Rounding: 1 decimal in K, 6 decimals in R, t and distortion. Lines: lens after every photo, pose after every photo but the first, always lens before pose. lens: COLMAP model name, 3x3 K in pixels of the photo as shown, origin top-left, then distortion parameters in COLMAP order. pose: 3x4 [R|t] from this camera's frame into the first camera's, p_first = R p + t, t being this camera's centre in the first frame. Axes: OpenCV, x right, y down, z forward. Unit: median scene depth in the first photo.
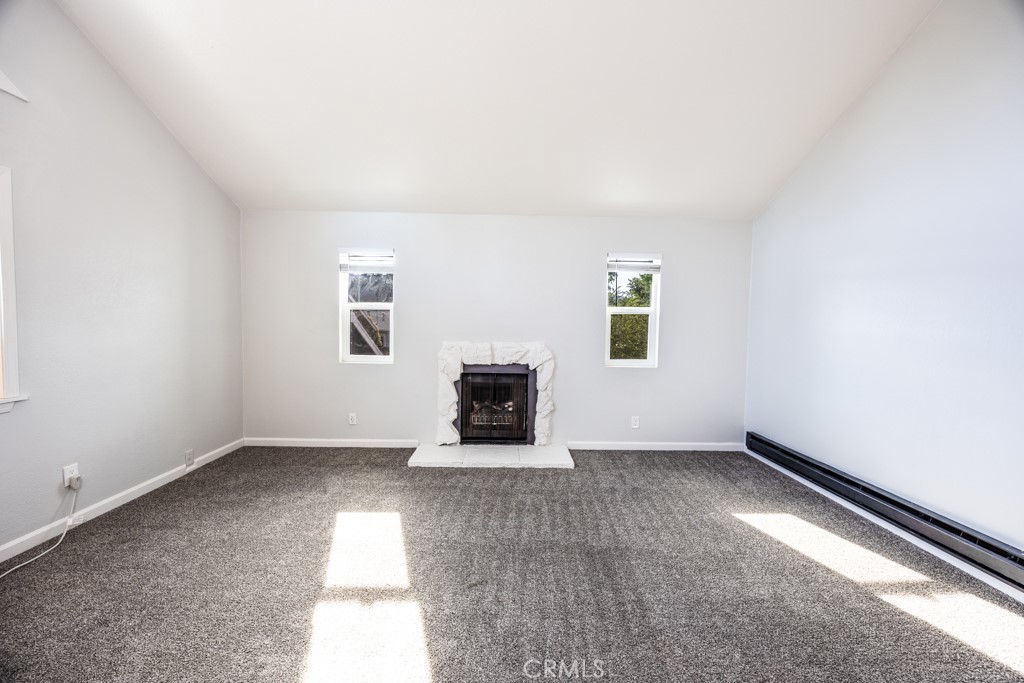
lens RADIAL K [[390.4, 0, 514.1], [0, 390.4, 341.1], [0, 0, 1]] dist [-0.001619, 0.000009]
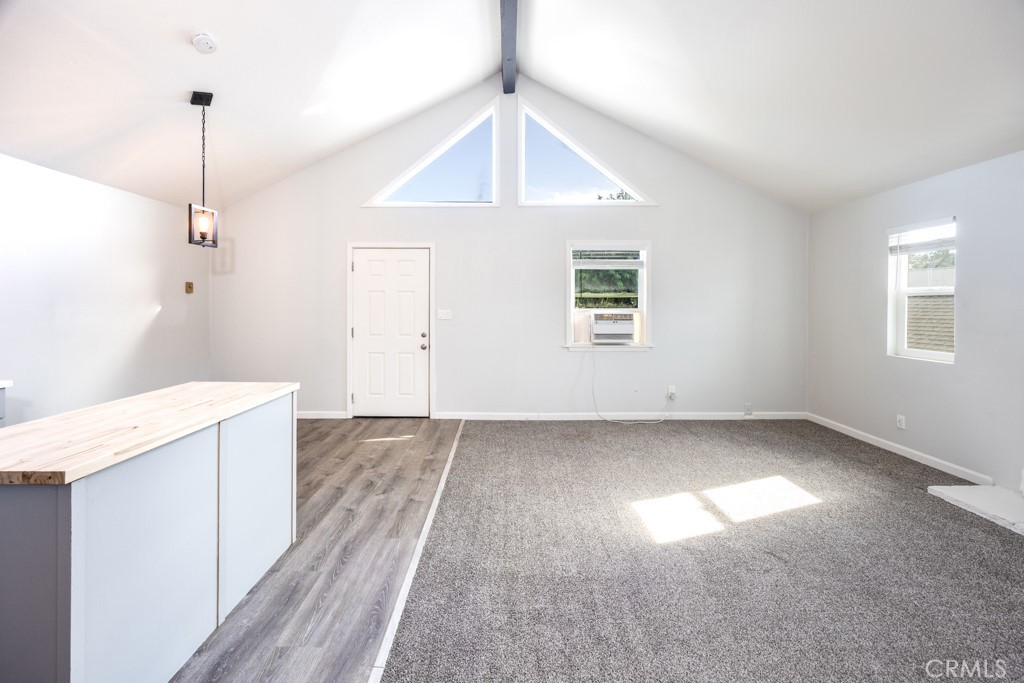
lens RADIAL K [[402.7, 0, 503.0], [0, 402.7, 306.5], [0, 0, 1]] dist [0.000467, 0.000083]
pose [[-0.023401, -0.012128, -0.999653, 0.509224], [-0.051906, 0.998593, -0.010901, -0.001174], [0.998378, 0.051632, -0.023997, 0.126744]]
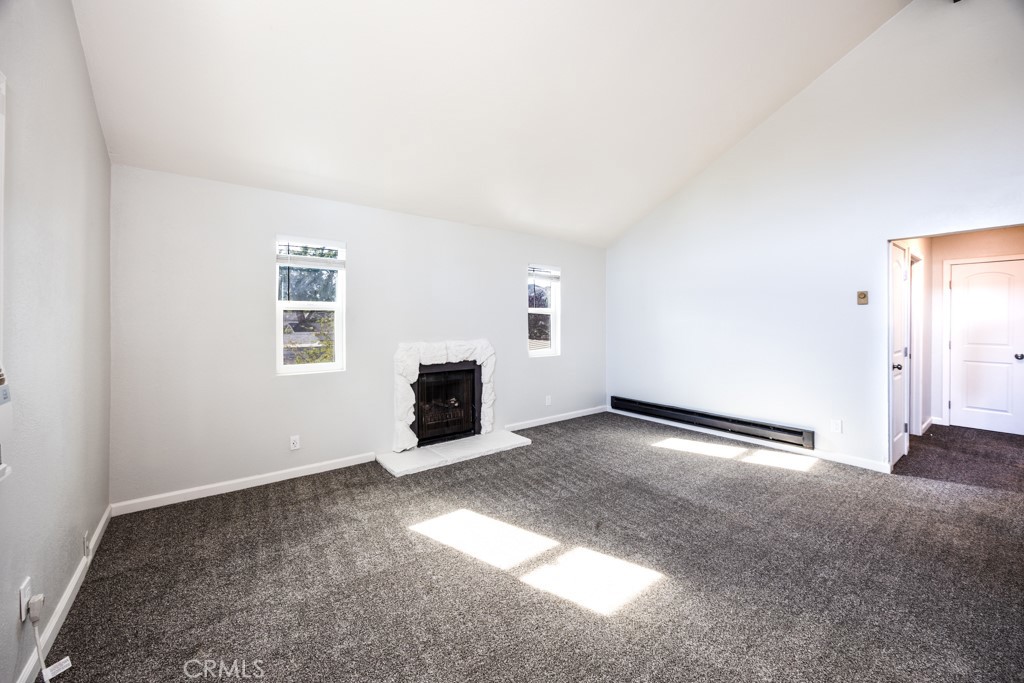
lens RADIAL K [[398.4, 0, 515.6], [0, 398.4, 328.9], [0, 0, 1]] dist [0.000352, 0.000096]
pose [[0.796341, -0.026666, 0.604260, -0.548106], [0.039673, 0.999179, -0.008189, -0.014907], [-0.603546, 0.030494, 0.796745, 0.045321]]
